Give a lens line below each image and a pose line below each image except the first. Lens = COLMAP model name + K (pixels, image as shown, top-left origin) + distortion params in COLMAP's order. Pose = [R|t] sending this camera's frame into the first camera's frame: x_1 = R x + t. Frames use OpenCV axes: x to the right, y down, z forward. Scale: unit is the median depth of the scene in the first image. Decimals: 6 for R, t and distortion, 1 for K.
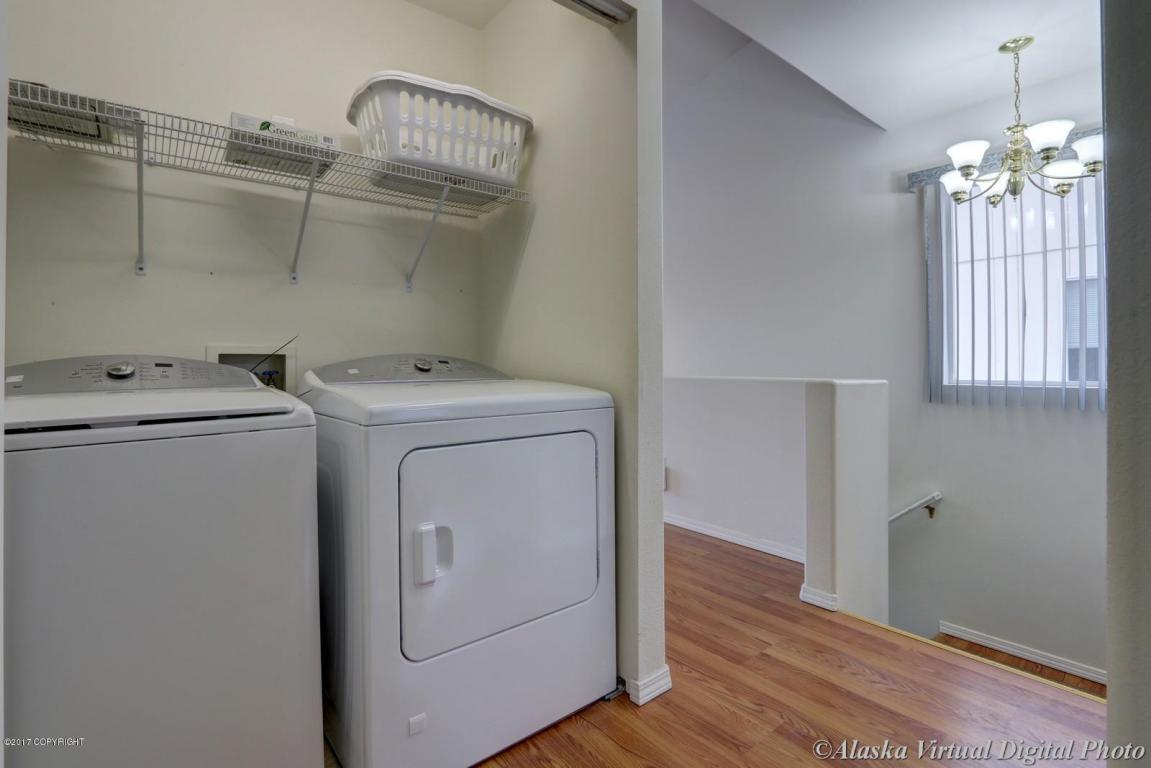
lens RADIAL K [[537.5, 0, 594.3], [0, 537.5, 361.1], [0, 0, 1]] dist [-0.016177, 0.004821]
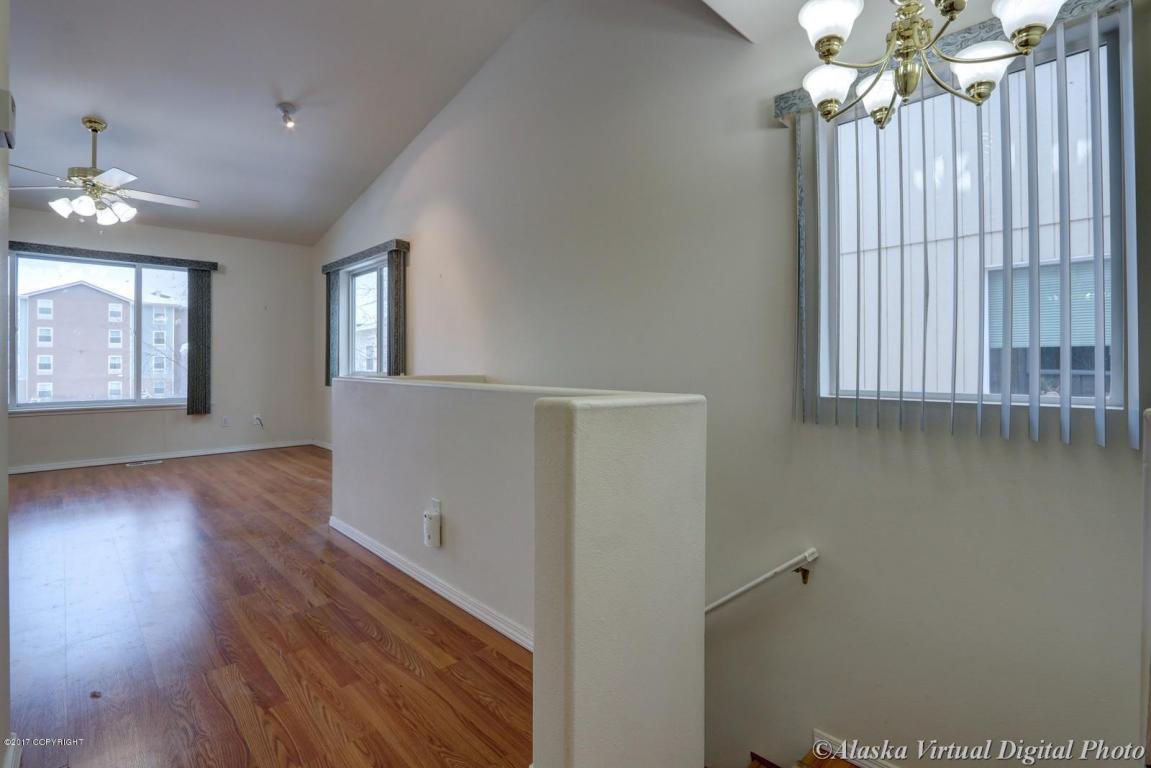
lens RADIAL K [[537.5, 0, 590.0], [0, 537.5, 358.9], [0, 0, 1]] dist [-0.016177, 0.004821]
pose [[0.996078, 0.002885, 0.088434, 0.319540], [-0.002884, 0.999996, -0.000131, -0.003969], [-0.088434, -0.000124, 0.996082, 0.359147]]
